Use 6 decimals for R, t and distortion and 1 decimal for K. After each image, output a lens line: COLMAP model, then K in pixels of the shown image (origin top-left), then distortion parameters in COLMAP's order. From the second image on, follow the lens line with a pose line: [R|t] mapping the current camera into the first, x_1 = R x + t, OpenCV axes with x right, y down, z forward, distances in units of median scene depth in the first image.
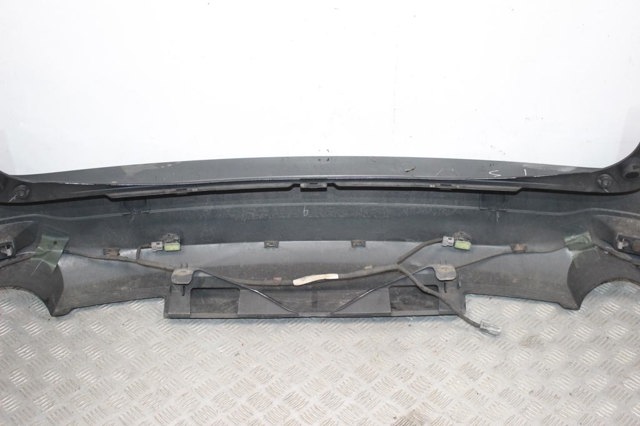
lens RADIAL K [[915.6, 0, 315.6], [0, 915.6, 216.3], [0, 0, 1]] dist [-0.052293, 0.000000]
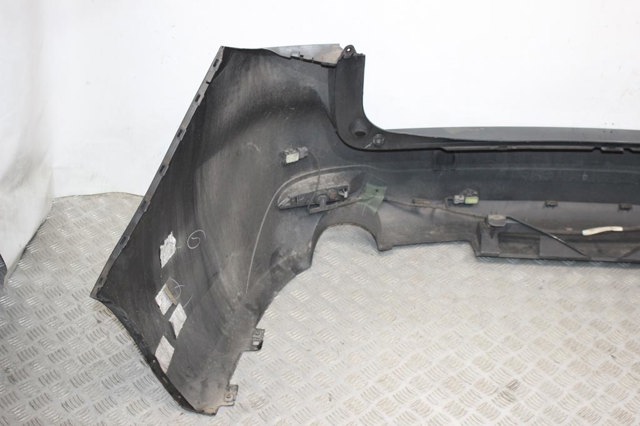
lens RADIAL K [[915.6, 0, 321.0], [0, 915.6, 210.0], [0, 0, 1]] dist [-0.052293, 0.000000]
pose [[0.998361, 0.048339, -0.030643, -0.326992], [-0.049725, 0.997692, -0.046230, 0.114445], [0.028338, 0.047678, 0.998461, -0.183652]]
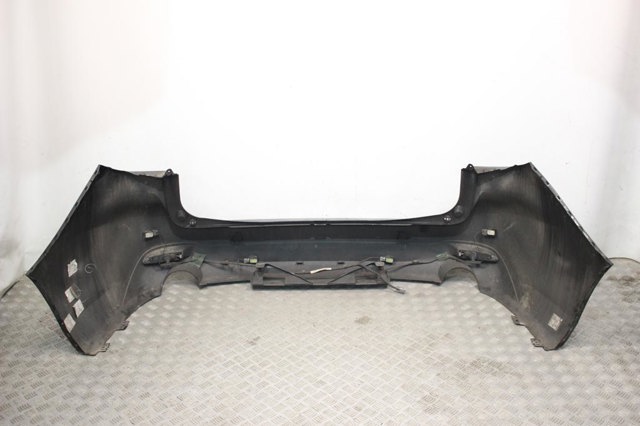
lens RADIAL K [[737.2, 0, 318.8], [0, 737.2, 211.4], [0, 0, 1]] dist [-0.069150, 0.000000]
pose [[0.999997, 0.001577, -0.001808, -0.001321], [-0.002064, 0.949628, -0.313372, 0.483212], [0.001222, 0.313375, 0.949629, -0.701979]]
